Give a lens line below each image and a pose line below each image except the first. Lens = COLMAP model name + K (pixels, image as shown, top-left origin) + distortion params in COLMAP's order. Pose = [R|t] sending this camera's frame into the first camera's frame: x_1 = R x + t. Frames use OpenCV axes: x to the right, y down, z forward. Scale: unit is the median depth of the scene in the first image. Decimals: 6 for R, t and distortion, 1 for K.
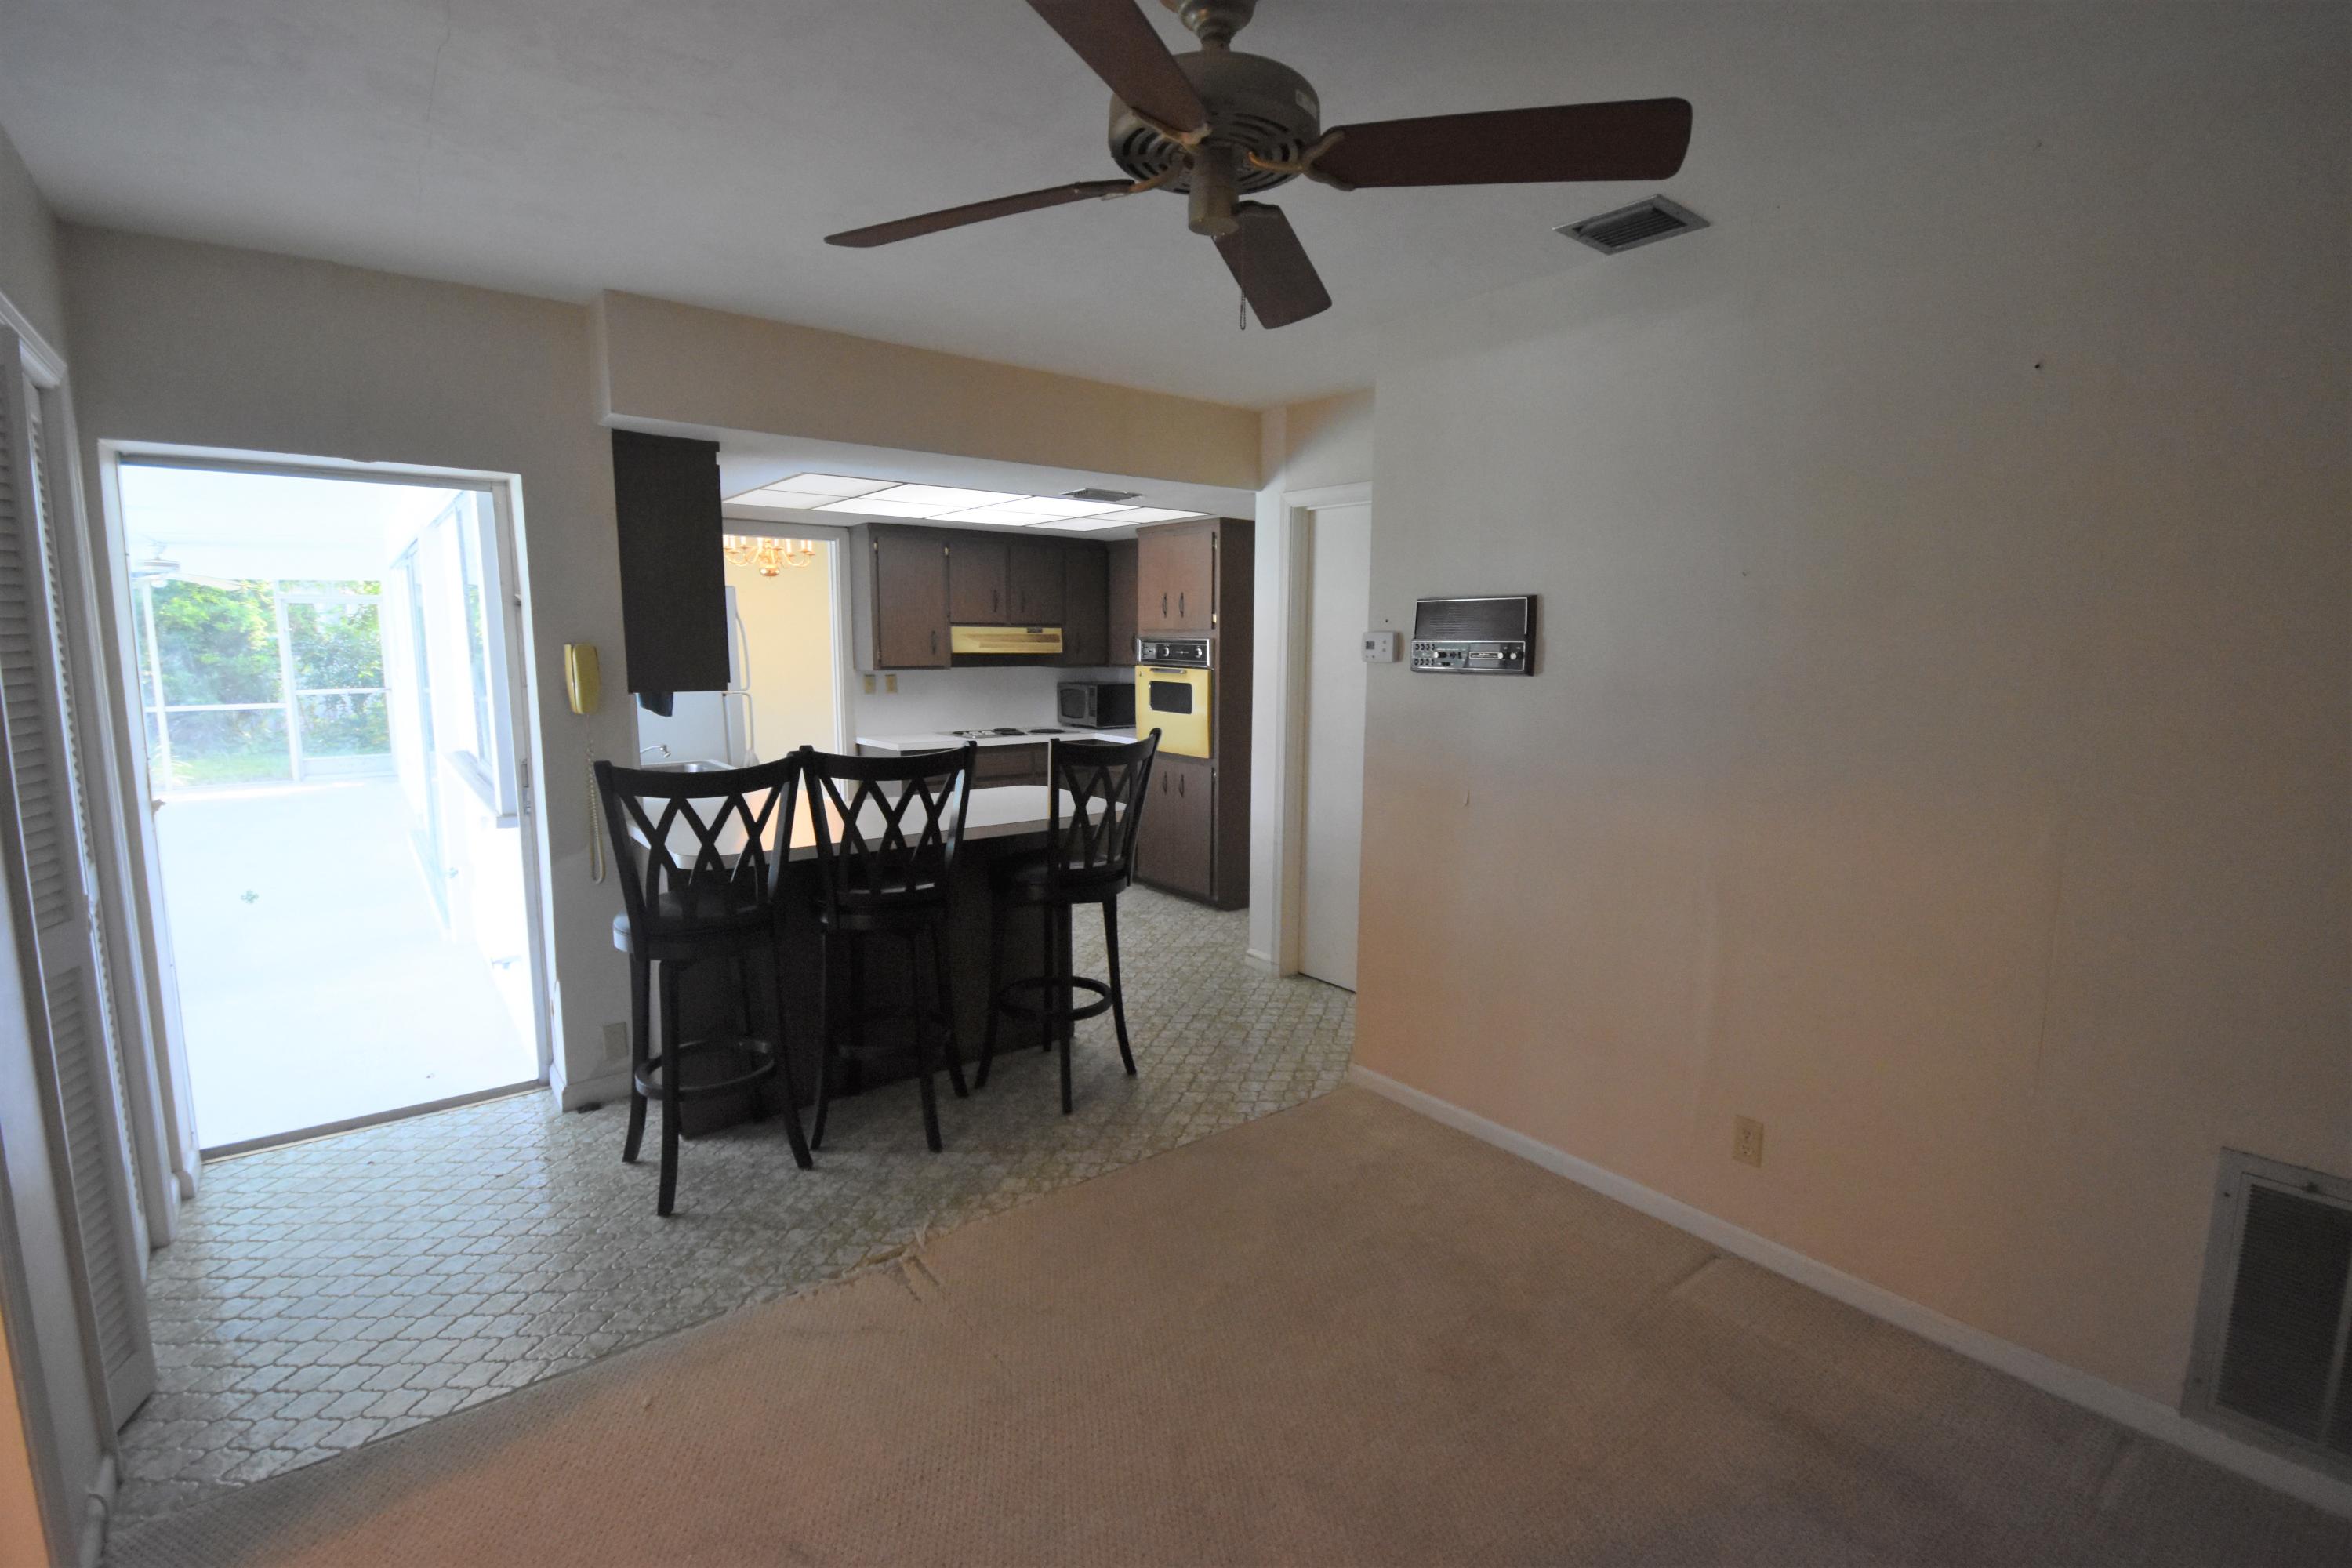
lens RADIAL K [[1088.8, 0, 1181.9], [0, 1088.8, 787.1], [0, 0, 1]] dist [-0.005488, -0.000591]
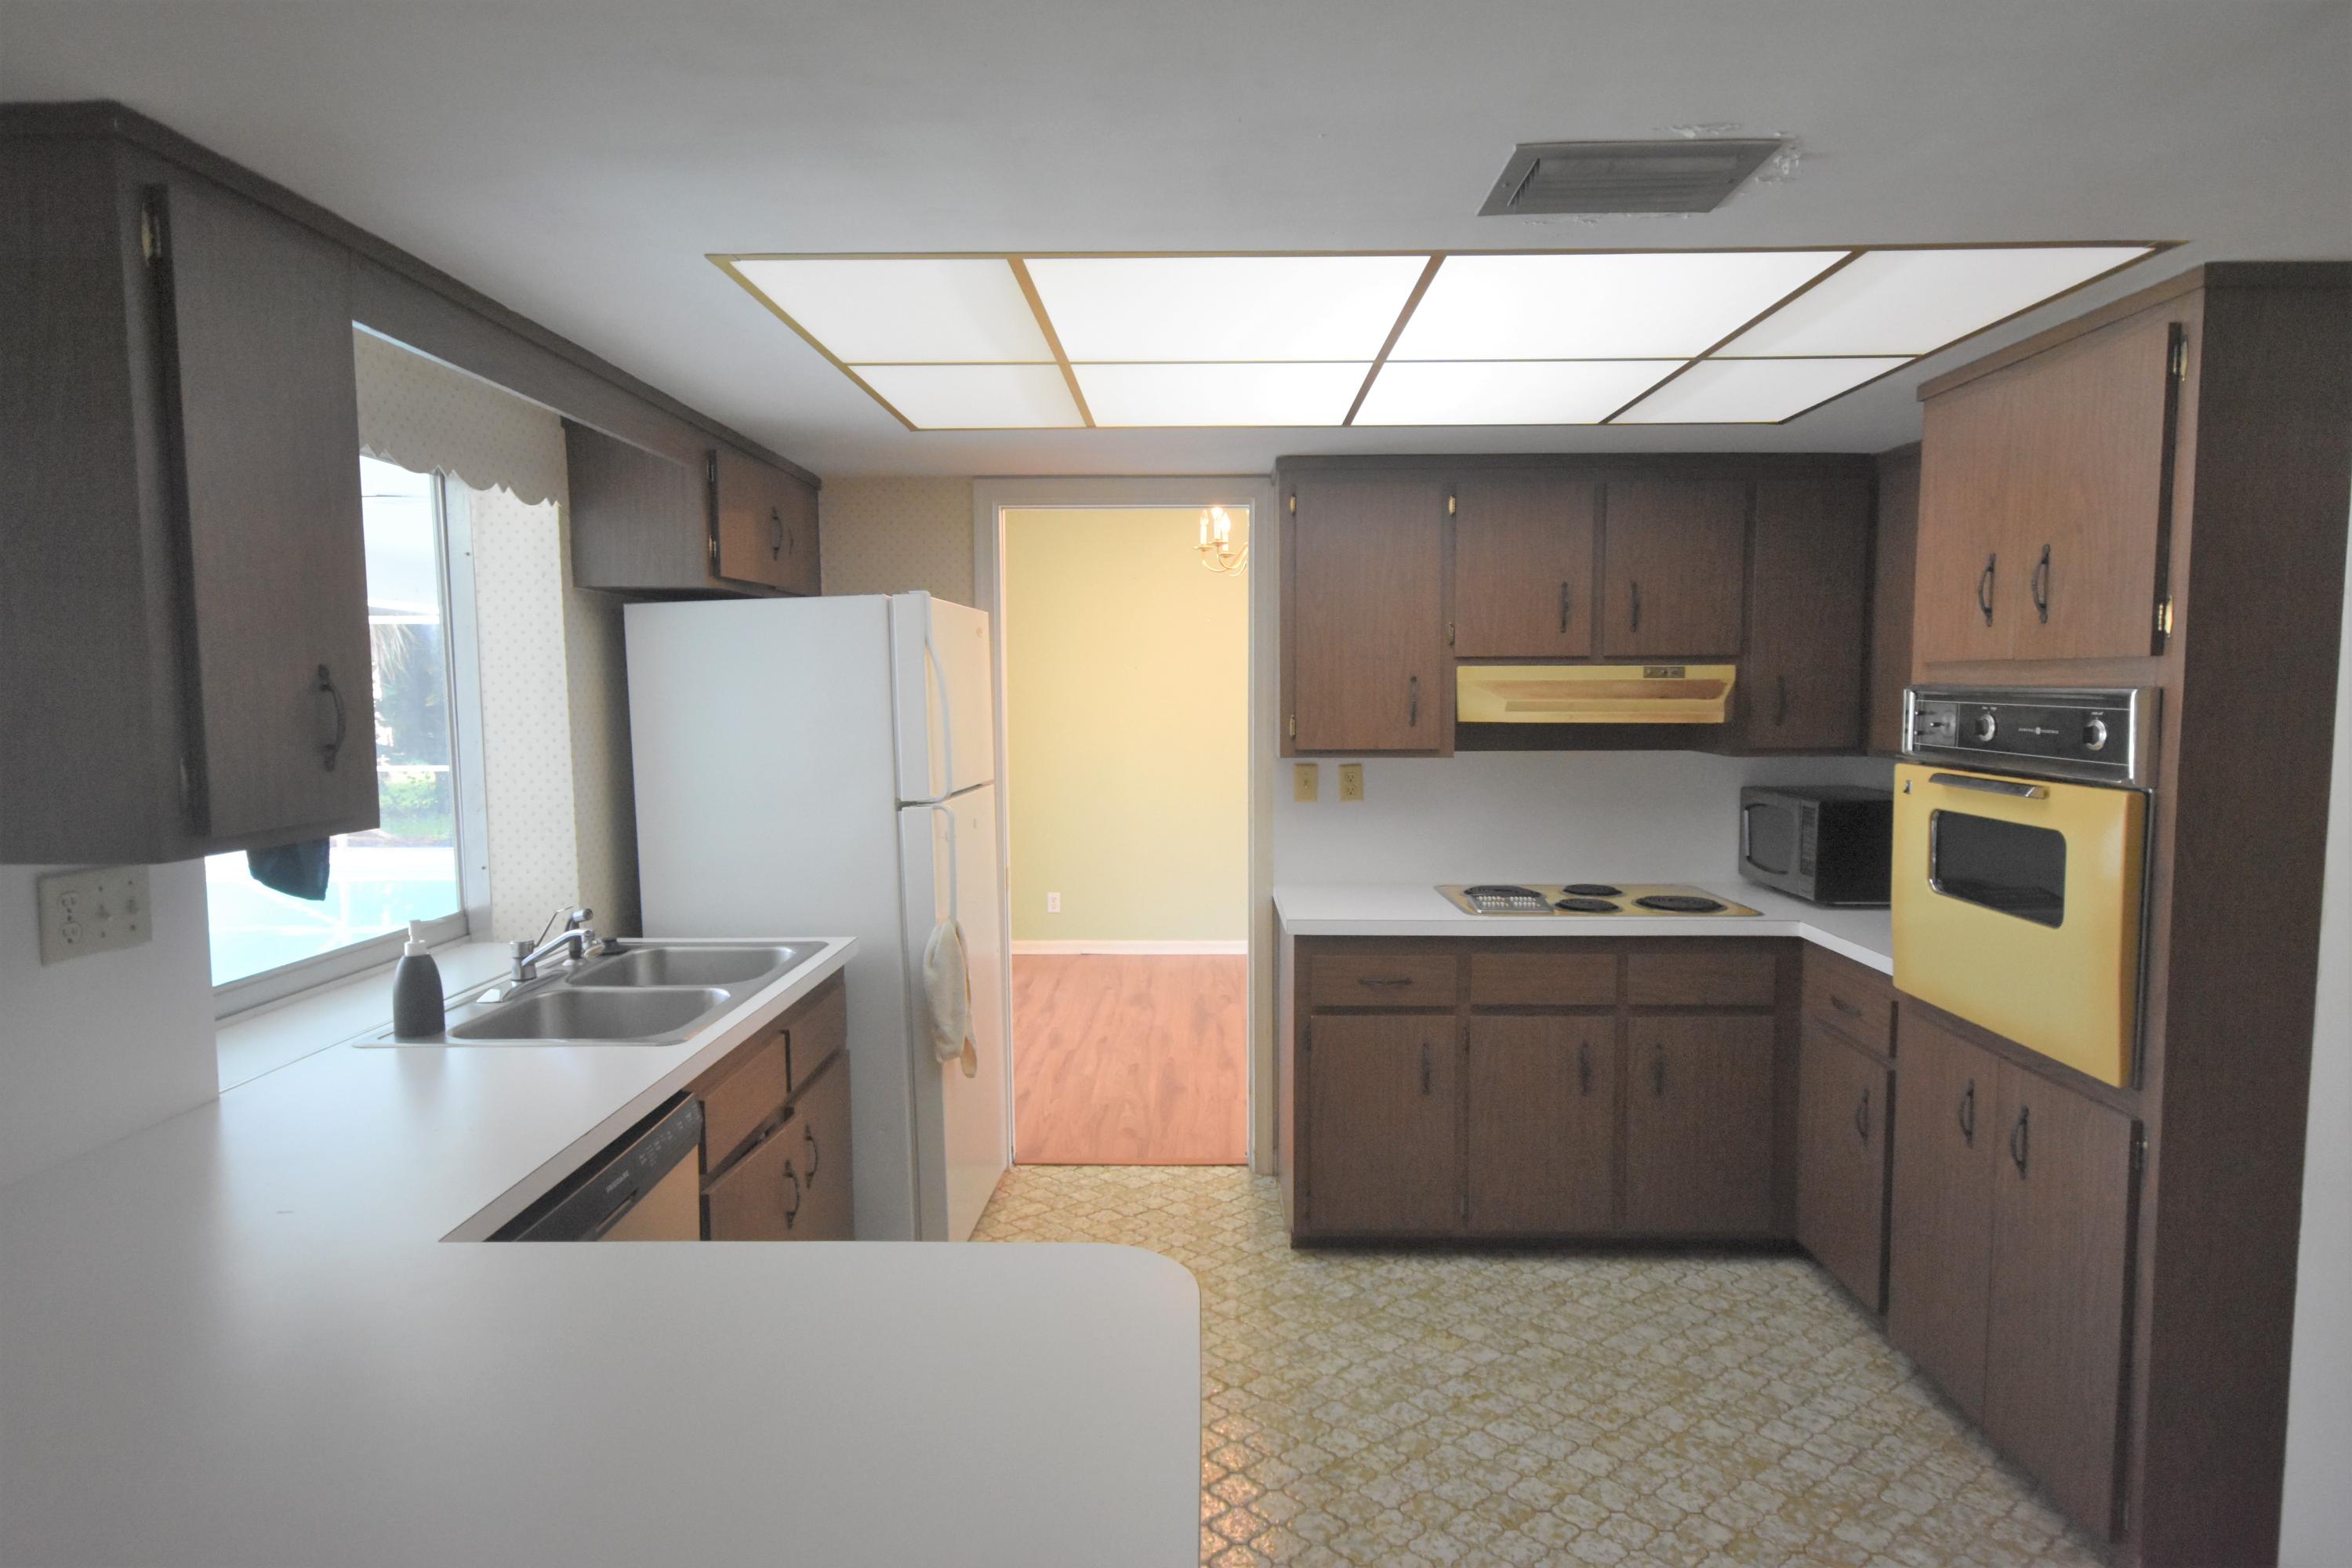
lens RADIAL K [[1231.6, 0, 1184.7], [0, 1231.6, 780.1], [0, 0, 1]] dist [-0.003454, -0.000029]
pose [[0.774821, 0.038967, -0.630978, 0.032603], [-0.078232, 0.996337, -0.034536, -0.073377], [0.627321, 0.076122, 0.775032, 0.534799]]
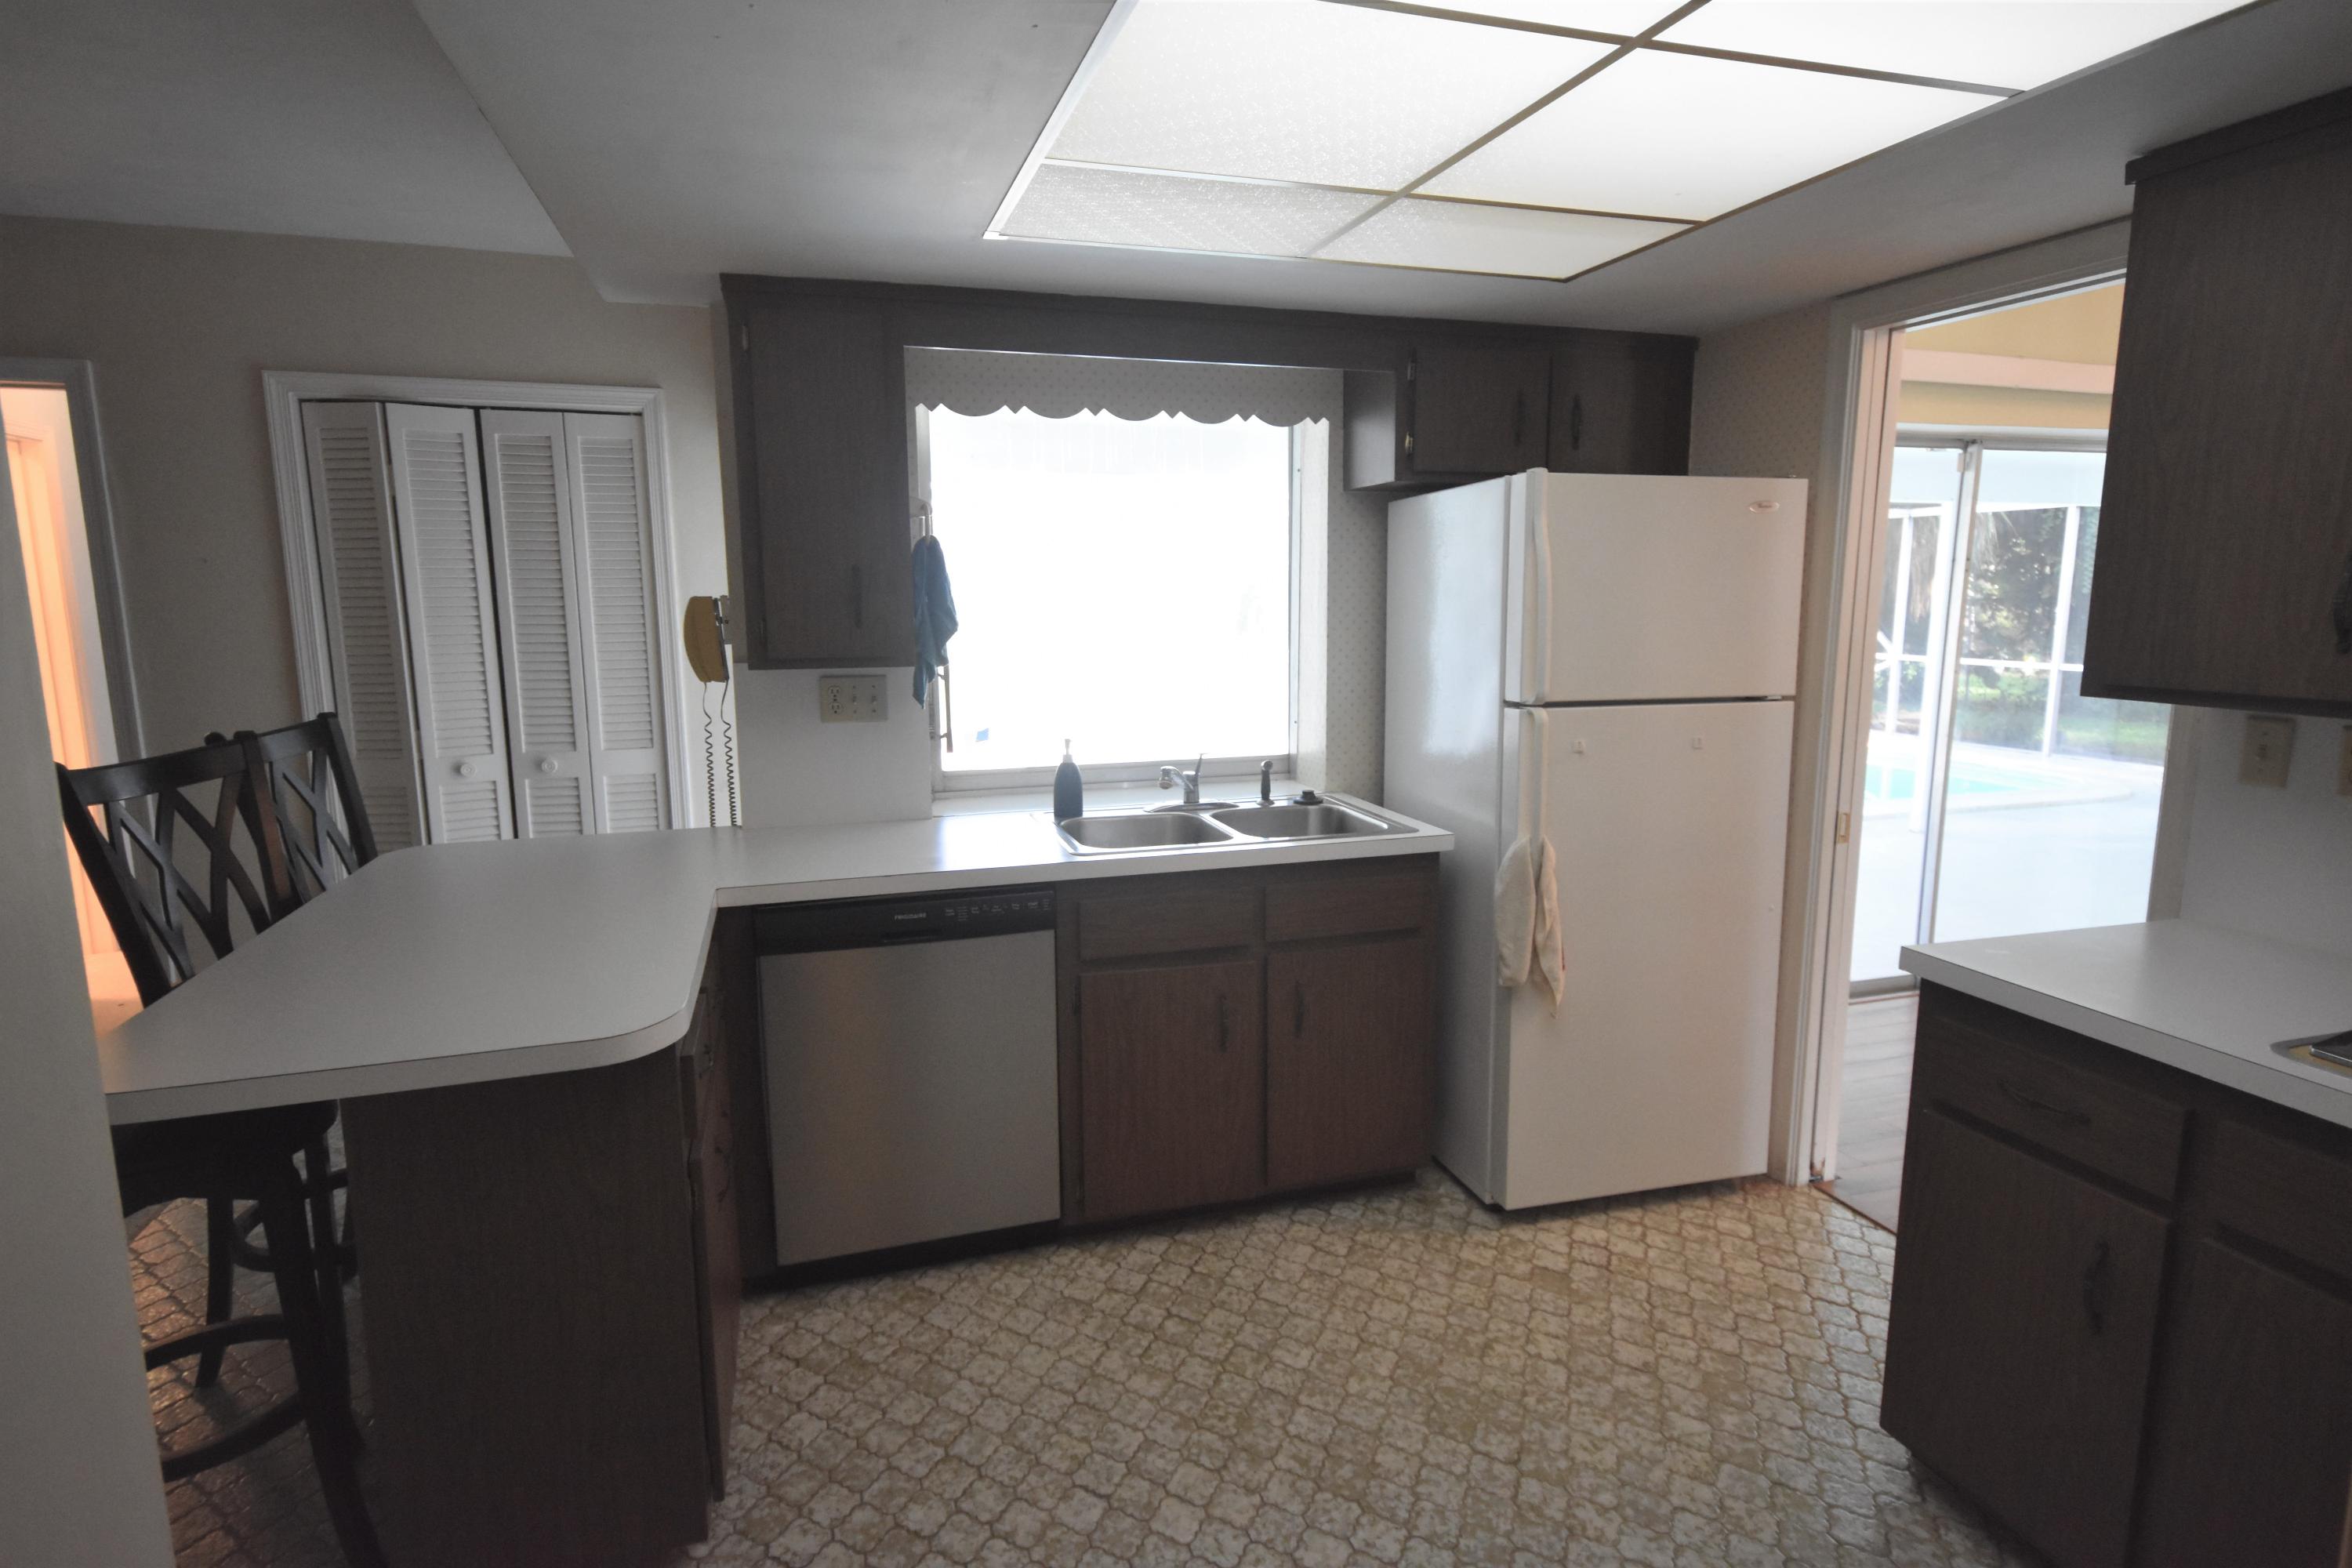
lens RADIAL K [[1231.6, 0, 1185.2], [0, 1231.6, 772.6], [0, 0, 1]] dist [-0.003454, -0.000029]
pose [[-0.344613, 0.142331, -0.927892, 0.102715], [-0.128982, 0.971886, 0.196982, -0.120633], [0.929842, 0.187564, -0.316567, 0.871315]]
